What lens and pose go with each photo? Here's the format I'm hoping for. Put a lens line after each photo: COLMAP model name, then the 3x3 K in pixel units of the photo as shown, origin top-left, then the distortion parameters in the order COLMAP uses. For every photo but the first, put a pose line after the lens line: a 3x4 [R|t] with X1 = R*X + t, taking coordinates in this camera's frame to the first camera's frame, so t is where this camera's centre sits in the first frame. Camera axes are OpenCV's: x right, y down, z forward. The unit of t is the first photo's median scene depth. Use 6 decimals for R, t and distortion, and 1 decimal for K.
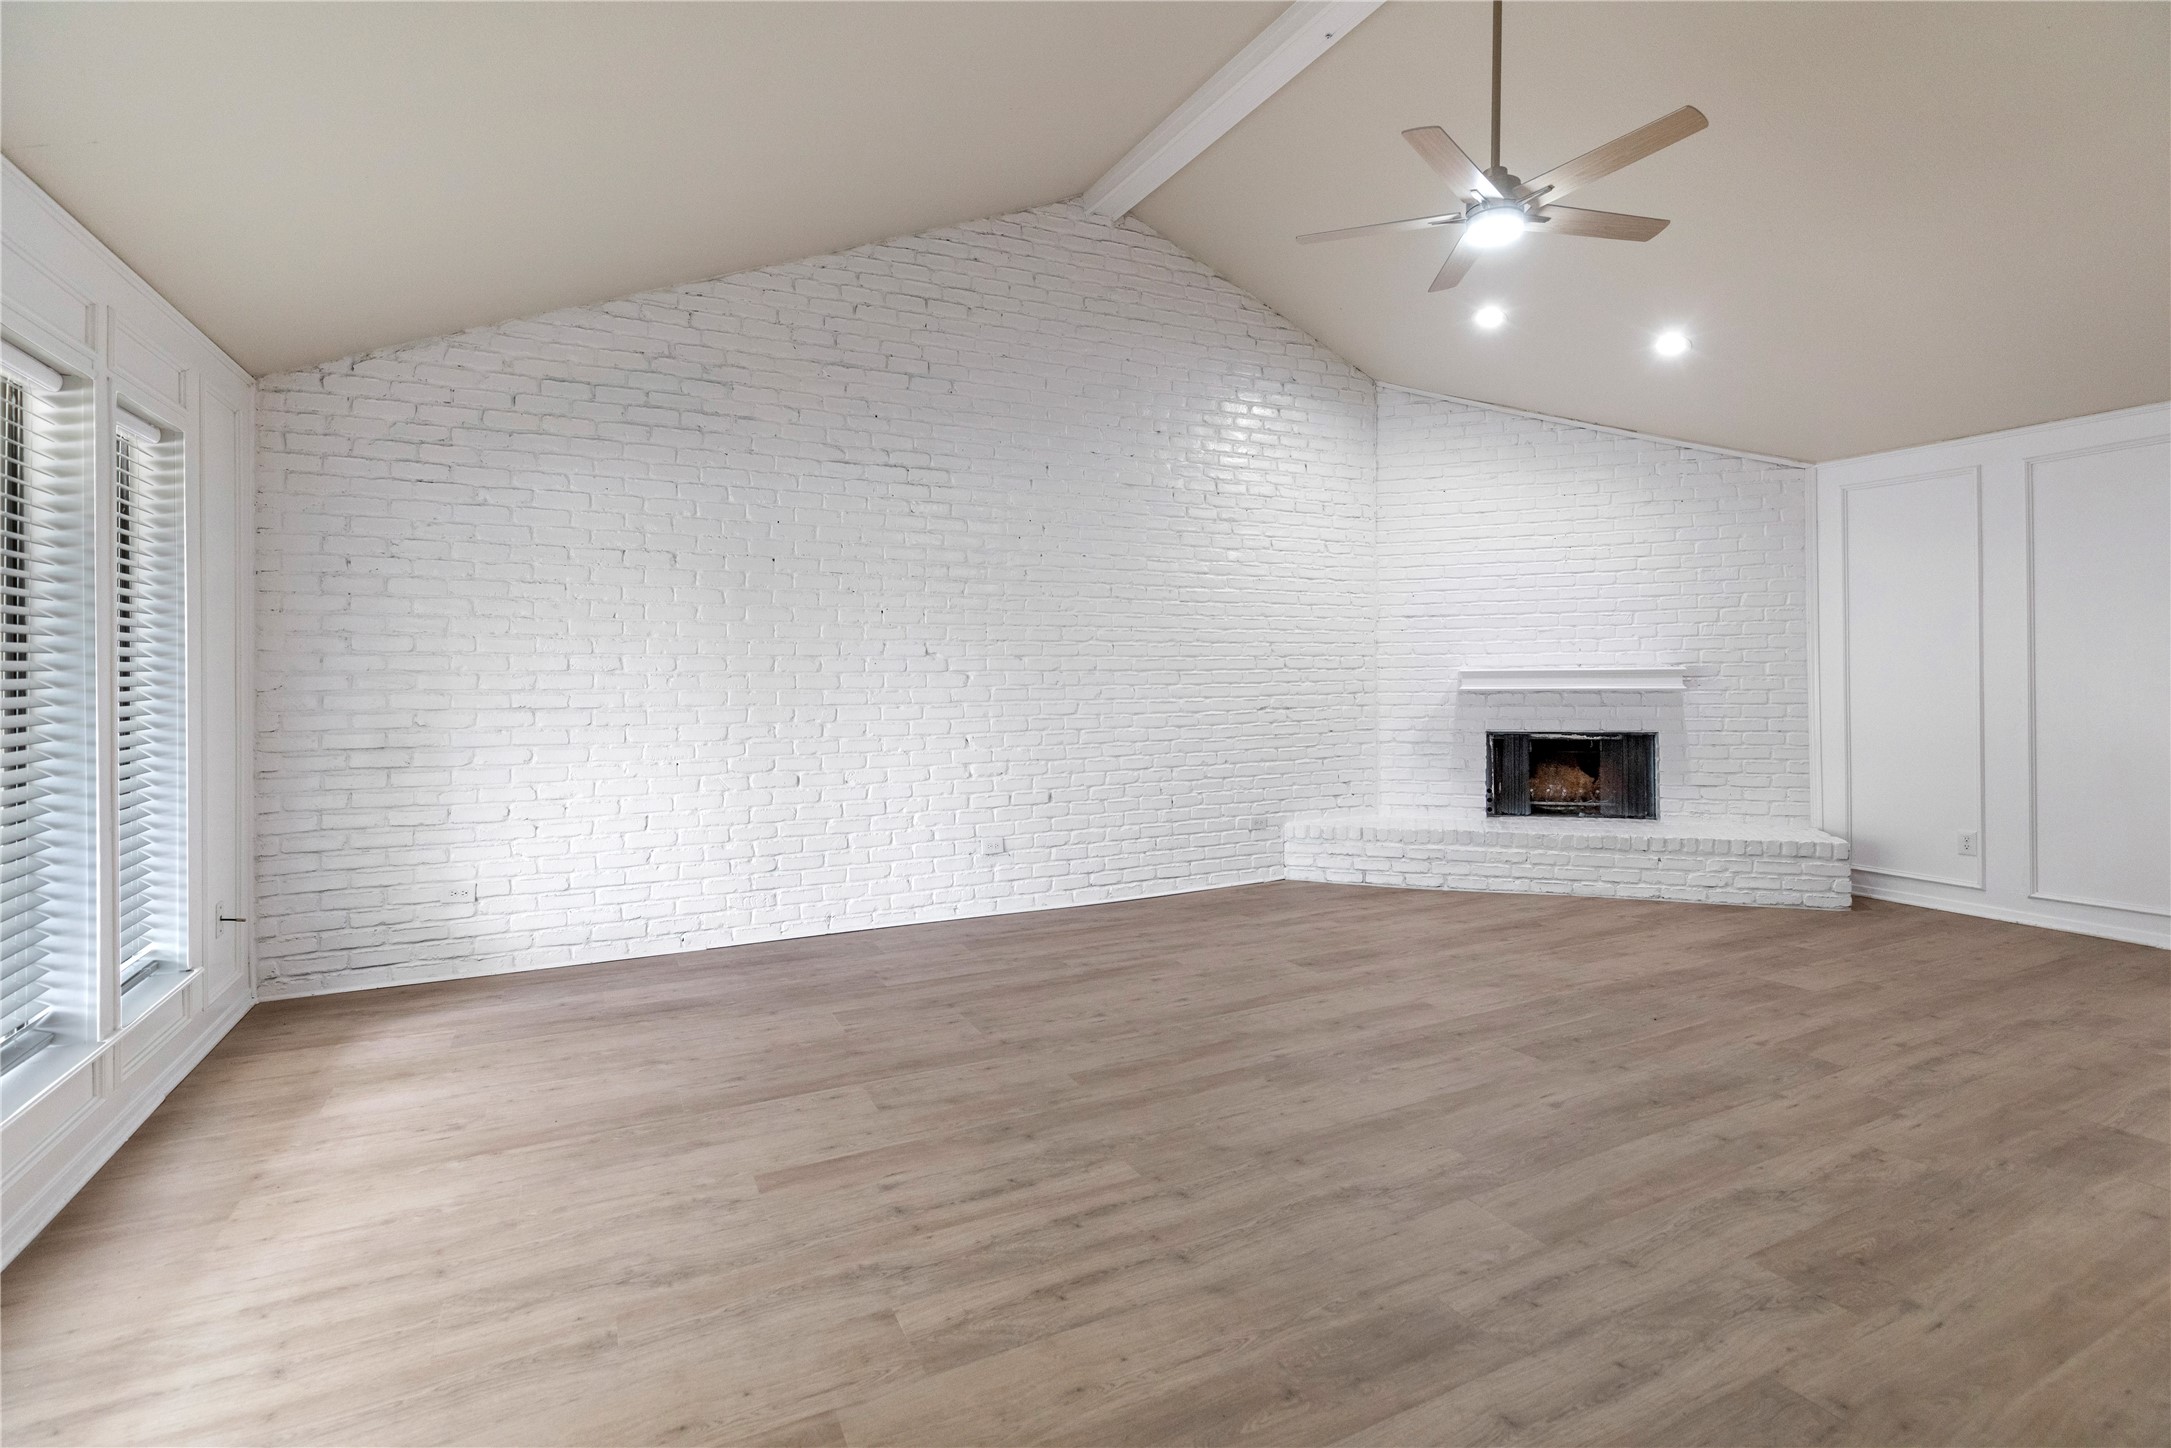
lens RADIAL K [[1008.1, 0, 1091.5], [0, 1008.1, 660.9], [0, 0, 1]] dist [0.004101, -0.001582]
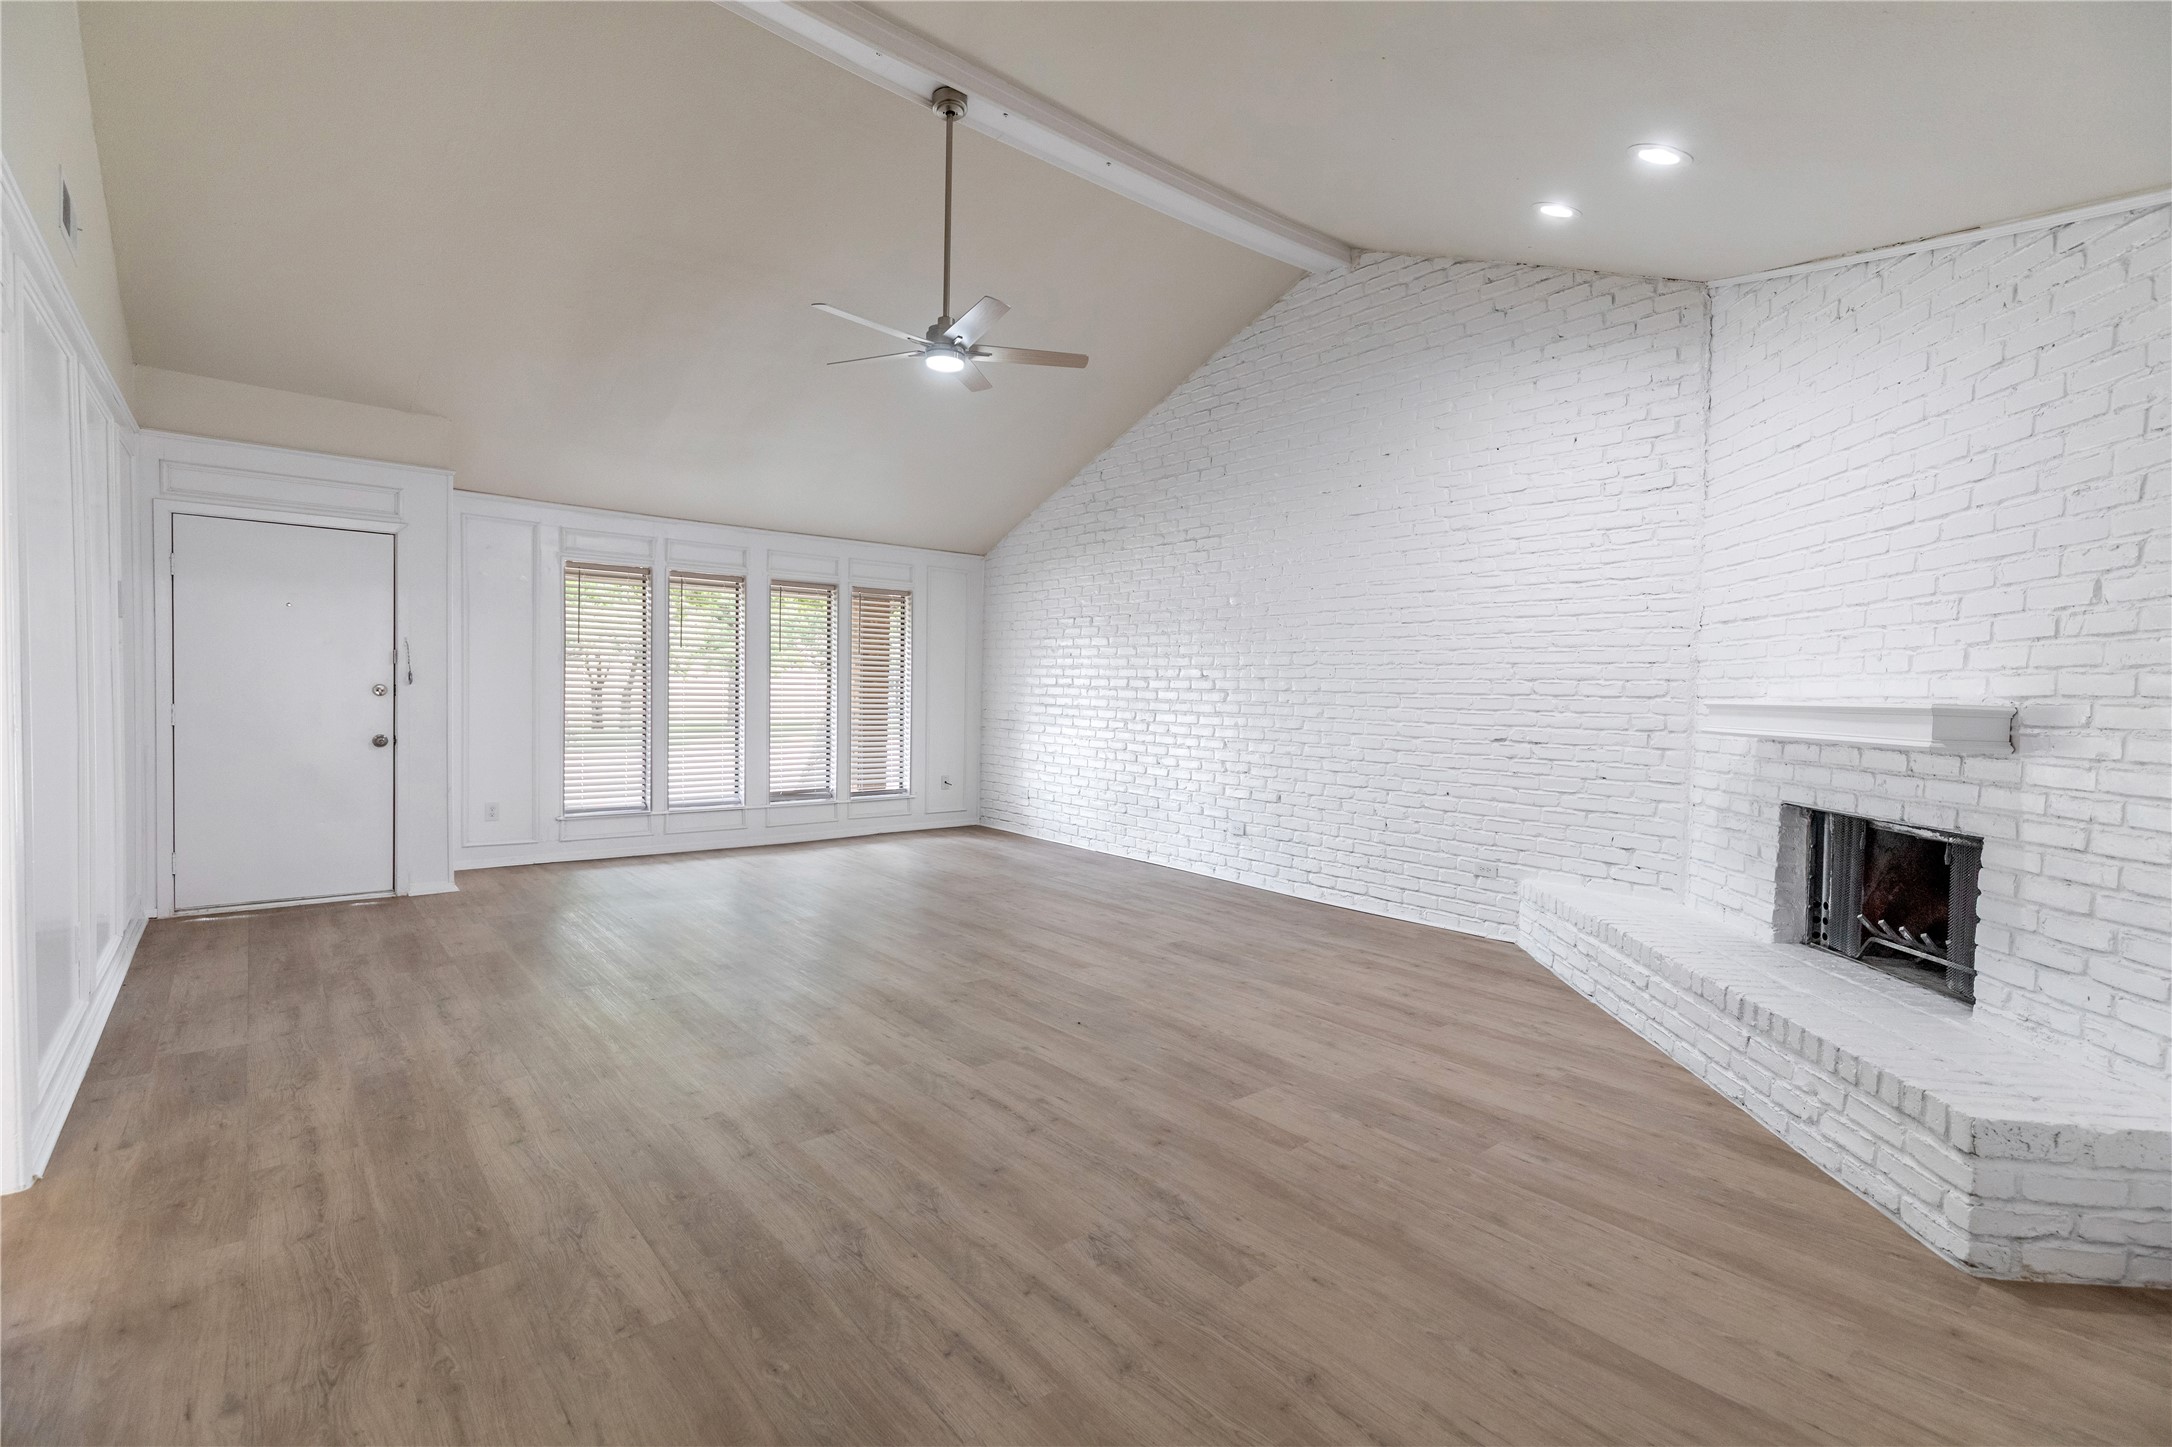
lens RADIAL K [[1008.5, 0, 1086.0], [0, 1008.5, 719.6], [0, 0, 1]] dist [0.004101, -0.001582]
pose [[0.214564, 0.041702, -0.975819, 0.983157], [-0.011914, 0.999126, 0.040078, -0.001196], [0.976637, 0.003026, 0.214873, 0.489848]]
